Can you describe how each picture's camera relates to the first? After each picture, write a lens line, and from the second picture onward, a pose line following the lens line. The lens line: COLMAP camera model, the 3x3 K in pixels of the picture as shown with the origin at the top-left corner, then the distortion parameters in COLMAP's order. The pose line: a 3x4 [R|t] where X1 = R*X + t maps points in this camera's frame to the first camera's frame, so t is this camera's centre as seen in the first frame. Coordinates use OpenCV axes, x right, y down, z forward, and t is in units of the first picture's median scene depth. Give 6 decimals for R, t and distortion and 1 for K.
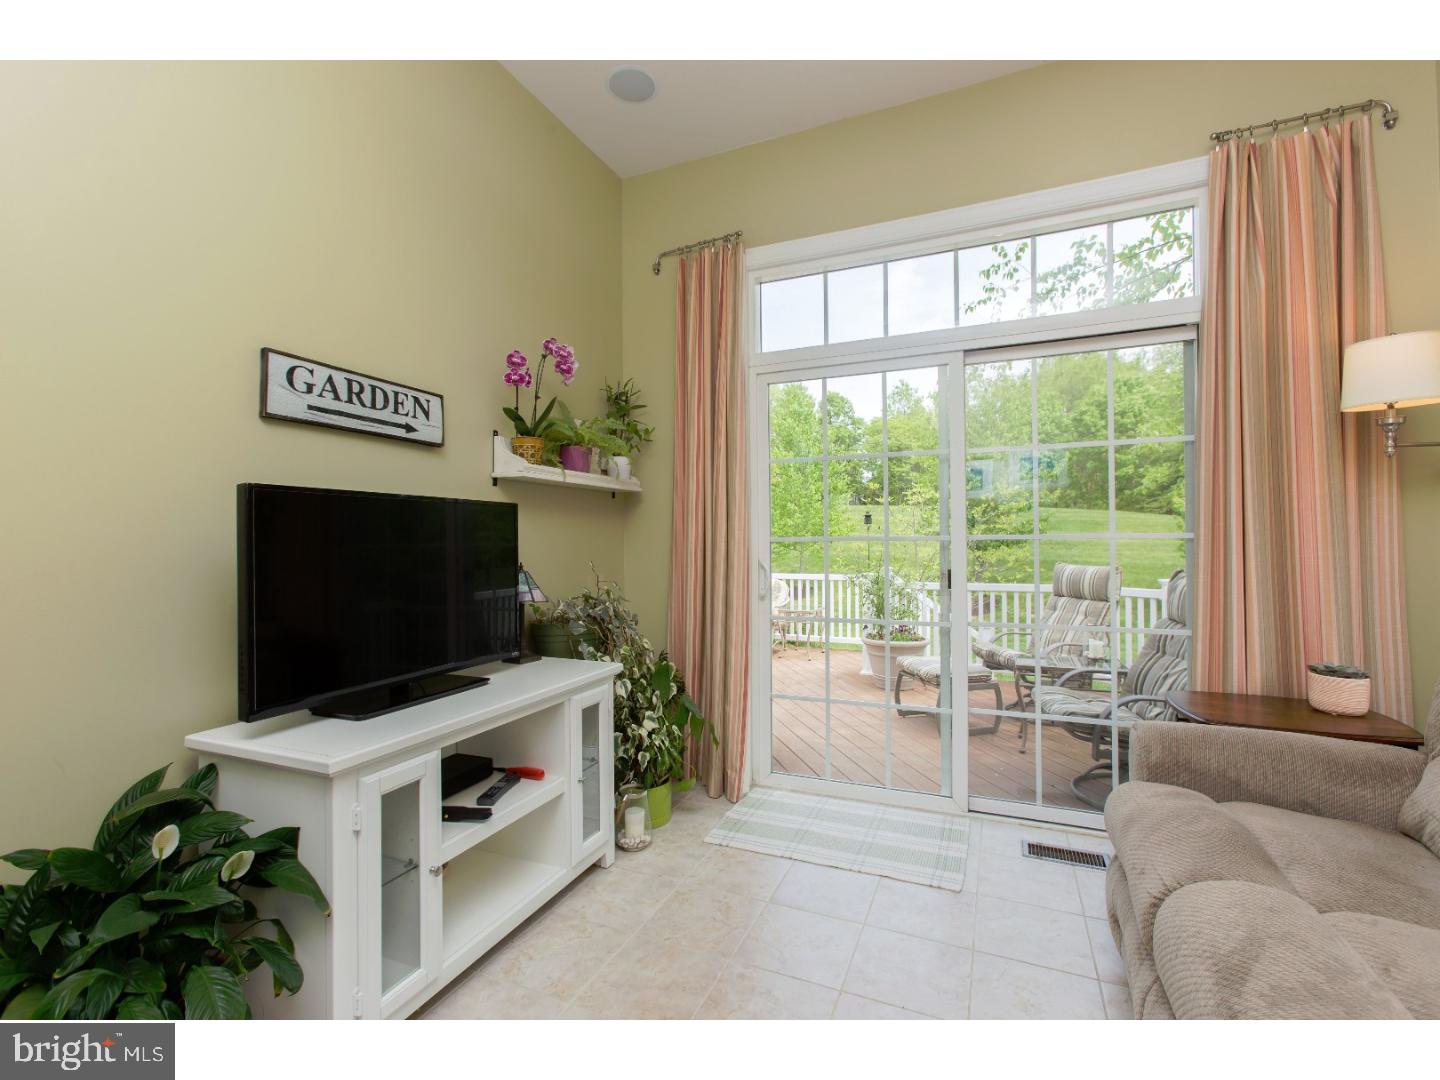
lens RADIAL K [[645.8, 0, 718.0], [0, 645.8, 539.1], [0, 0, 1]] dist [-0.010774, 0.007484]
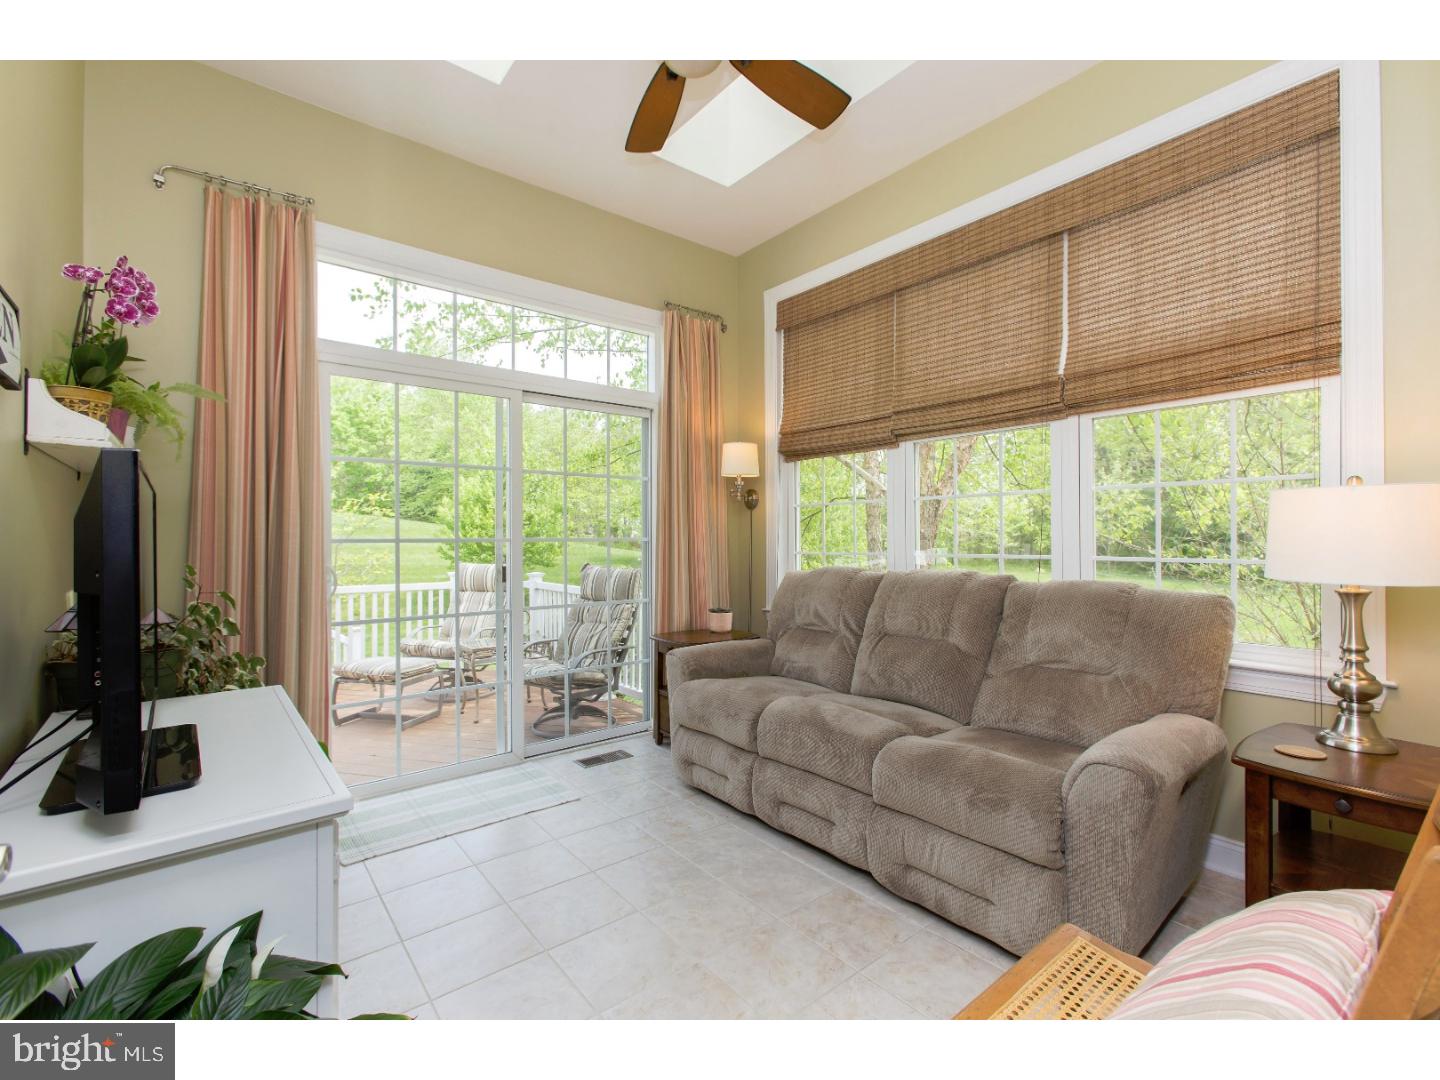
lens RADIAL K [[645.8, 0, 725.9], [0, 645.8, 539.2], [0, 0, 1]] dist [-0.010774, 0.007484]
pose [[0.455878, 0.006182, 0.890021, -0.539349], [0.000120, 0.999975, -0.007007, 0.005343], [-0.890042, 0.003302, 0.455866, 0.076724]]
